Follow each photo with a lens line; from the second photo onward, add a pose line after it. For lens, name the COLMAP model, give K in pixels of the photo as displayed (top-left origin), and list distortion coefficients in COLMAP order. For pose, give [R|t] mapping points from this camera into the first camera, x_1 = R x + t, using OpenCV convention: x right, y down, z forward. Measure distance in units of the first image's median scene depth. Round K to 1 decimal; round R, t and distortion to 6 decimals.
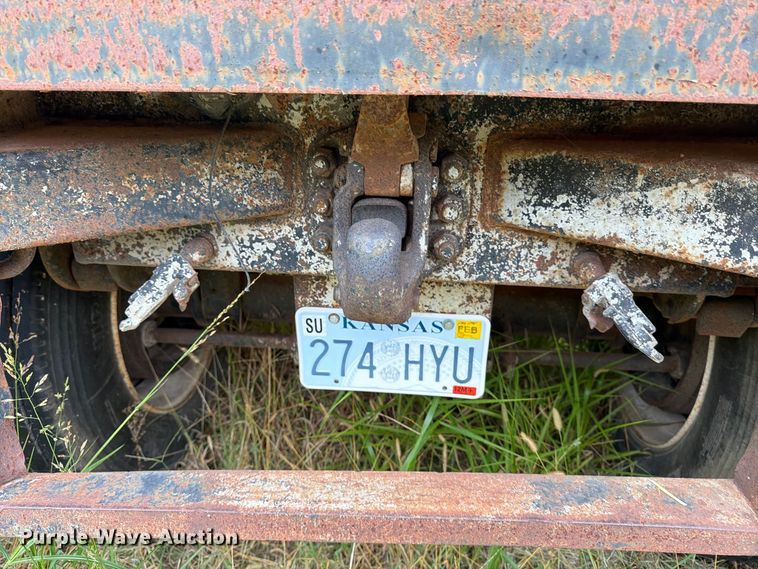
lens RADIAL K [[532.6, 0, 384.8], [0, 532.6, 289.6], [0, 0, 1]] dist [0.147497, -0.188792]
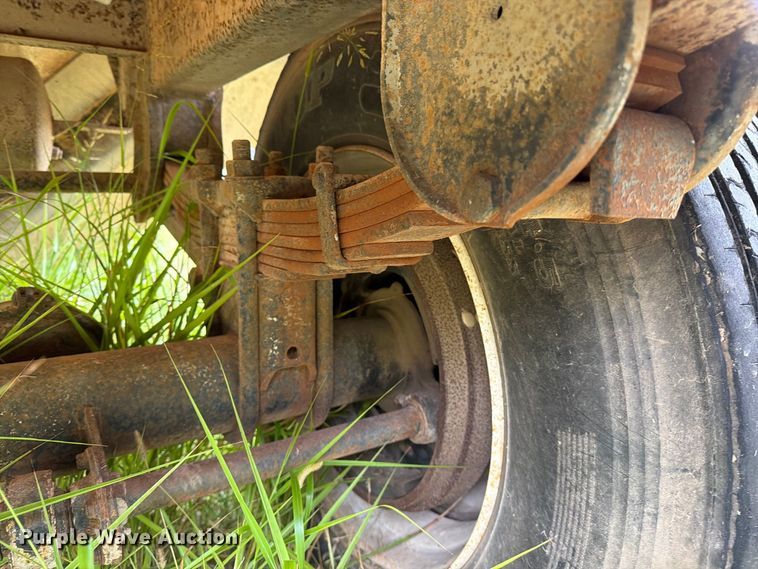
lens RADIAL K [[553.3, 0, 406.3], [0, 553.3, 283.6], [0, 0, 1]] dist [0.062974, -0.102526]
pose [[0.779446, -0.085263, 0.620640, 0.168107], [0.237001, 0.957197, -0.166144, 0.092720], [-0.579909, 0.276593, 0.766291, 0.515231]]
